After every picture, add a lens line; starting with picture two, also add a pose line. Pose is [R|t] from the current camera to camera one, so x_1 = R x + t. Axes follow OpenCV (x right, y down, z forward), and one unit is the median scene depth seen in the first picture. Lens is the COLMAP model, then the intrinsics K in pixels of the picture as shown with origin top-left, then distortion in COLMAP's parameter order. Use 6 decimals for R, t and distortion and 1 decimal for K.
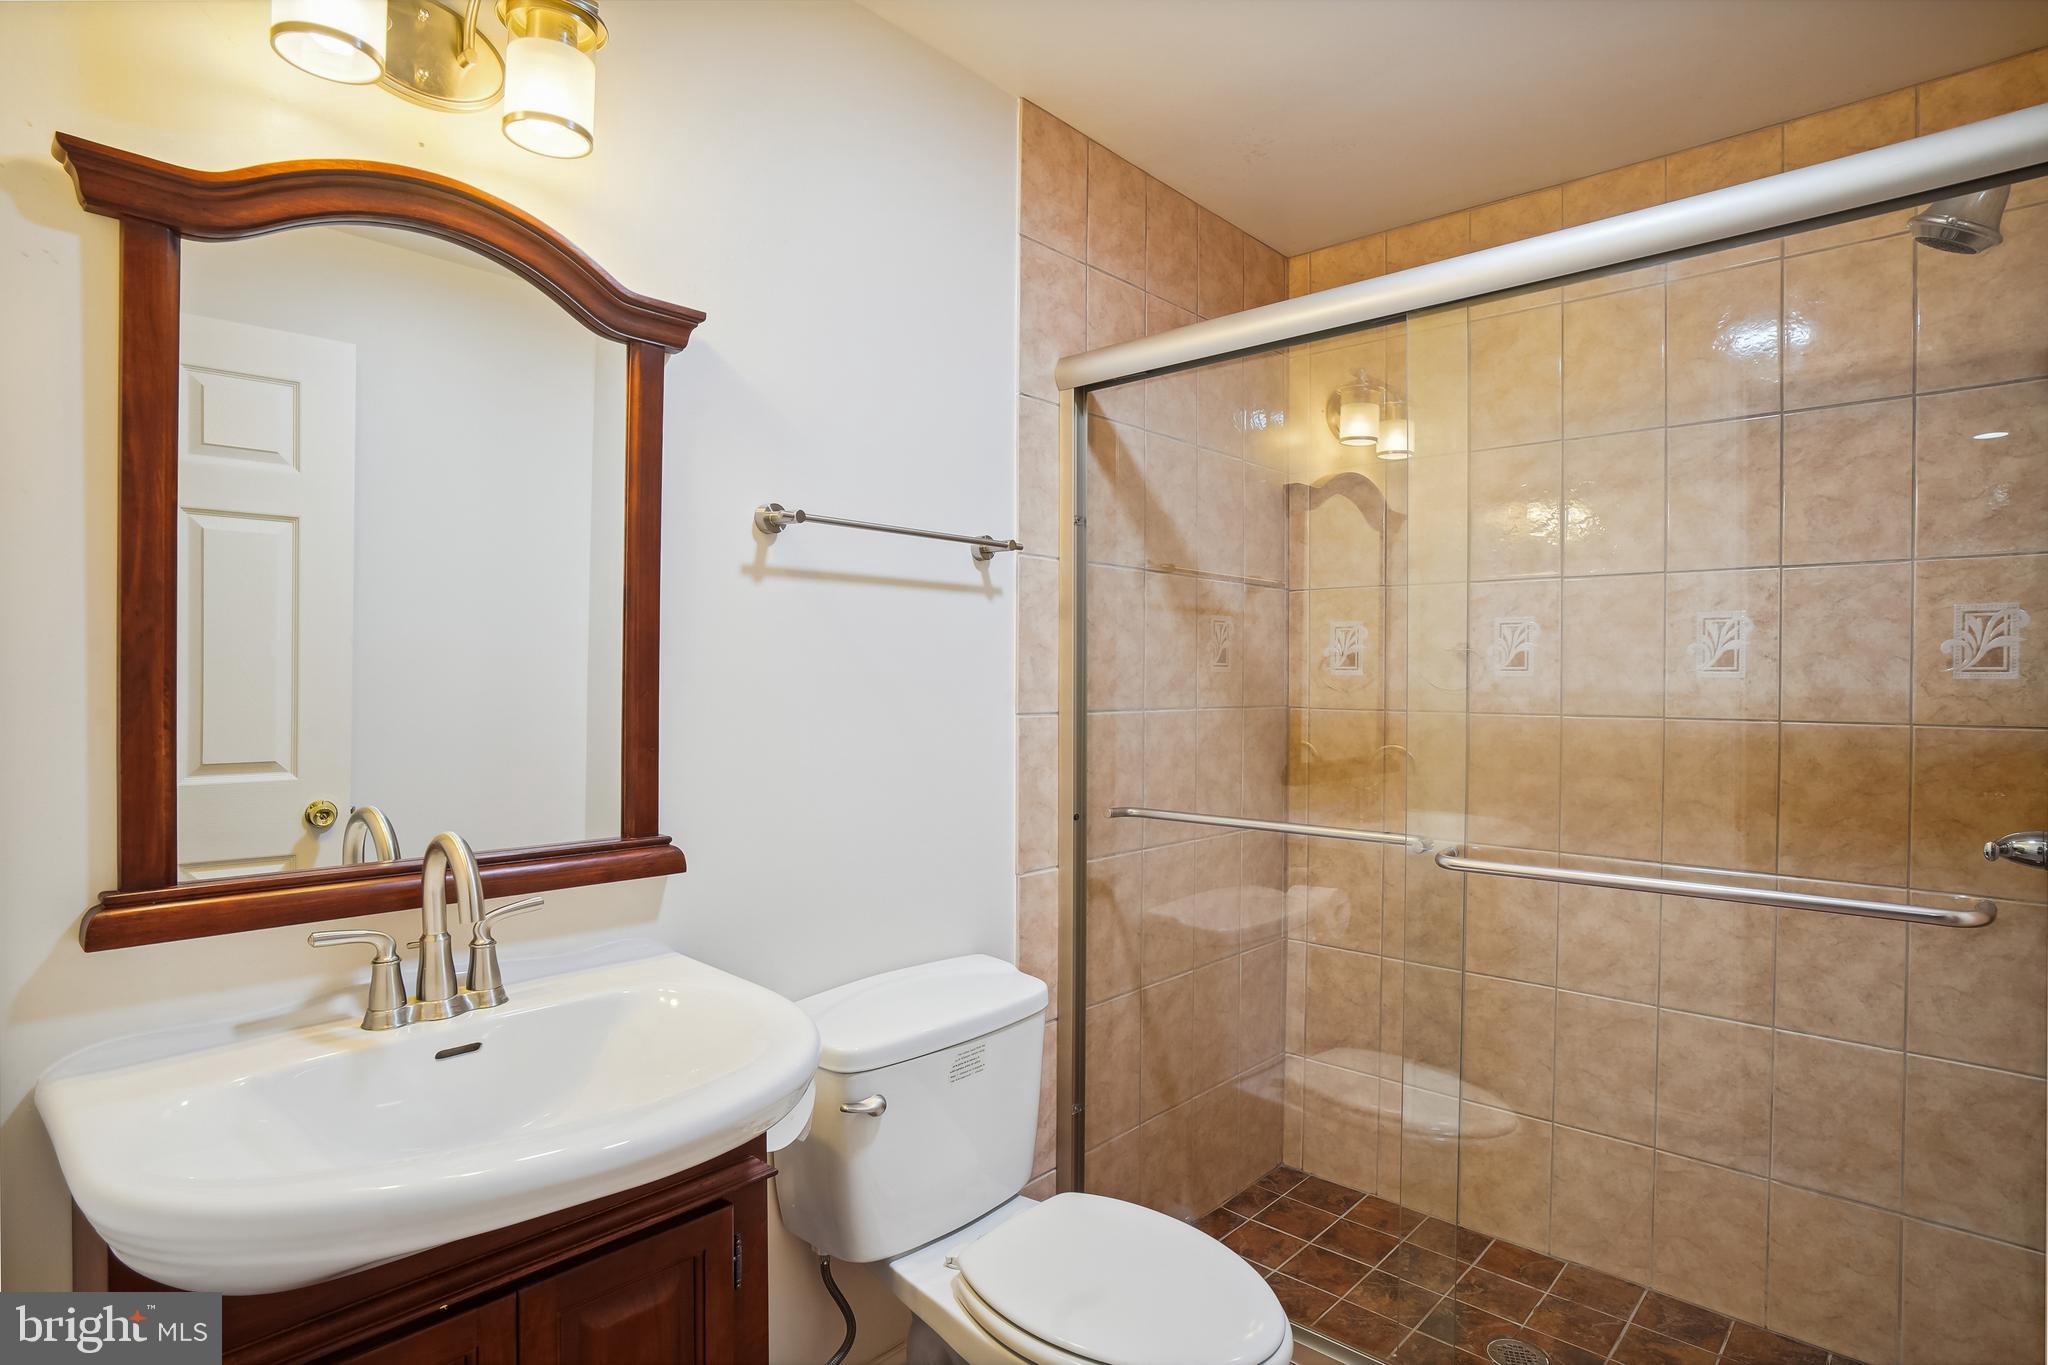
lens RADIAL K [[1096.7, 0, 1022.2], [0, 1096.7, 682.8], [0, 0, 1]] dist [-0.004894, -0.001186]
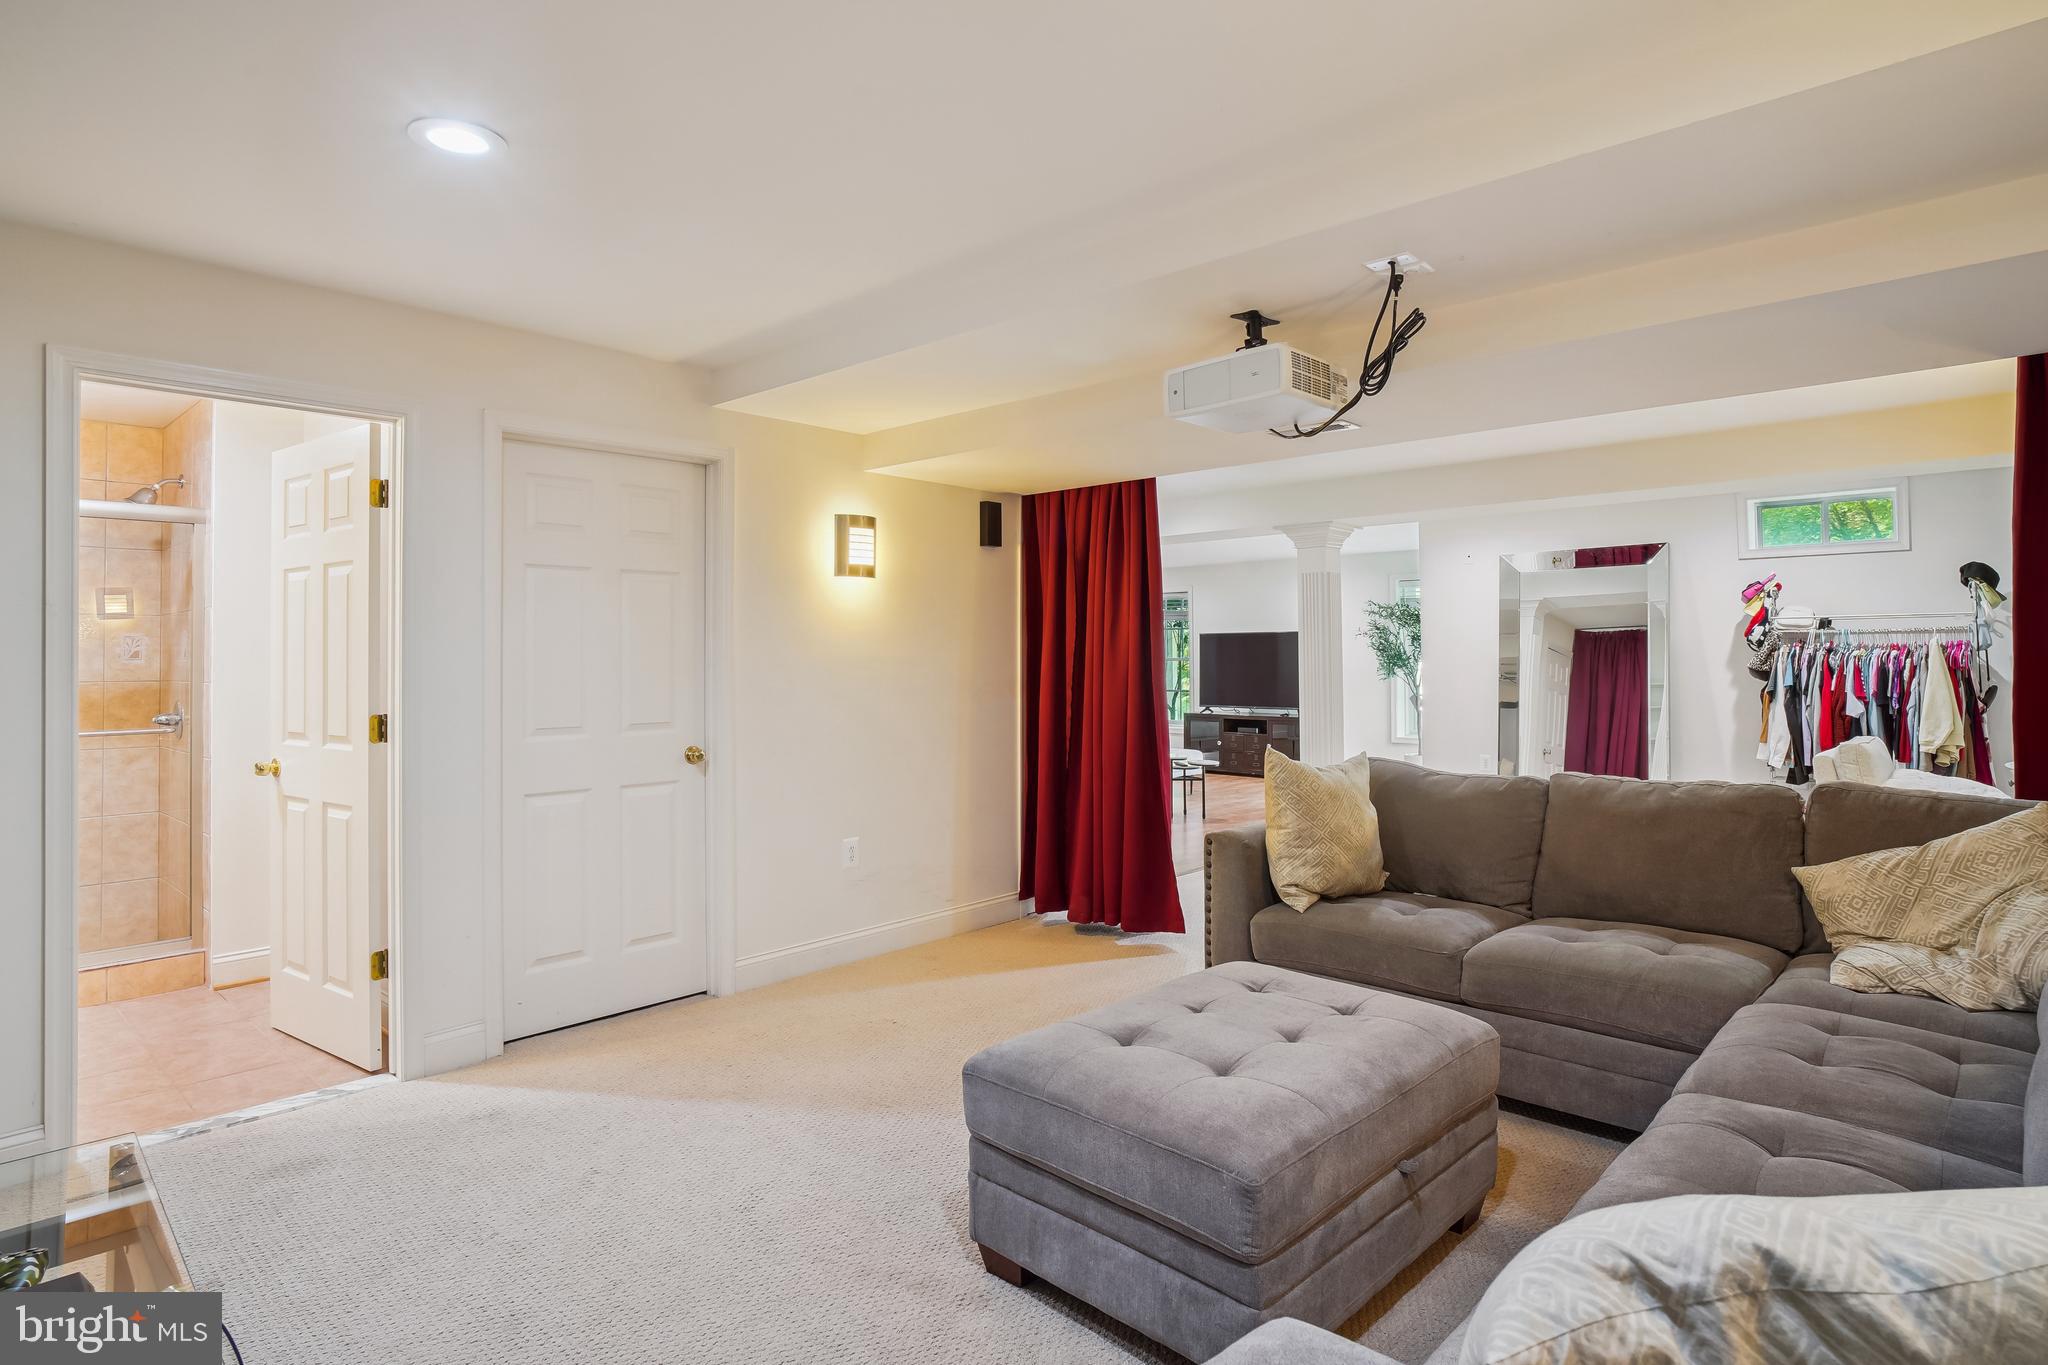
lens RADIAL K [[1096.7, 0, 1022.1], [0, 1096.7, 677.5], [0, 0, 1]] dist [-0.004894, -0.001186]
pose [[0.015805, -0.013037, 0.999790, -1.635214], [0.005433, 0.999901, 0.012953, 0.008612], [-0.999860, 0.005228, 0.015874, -1.119066]]
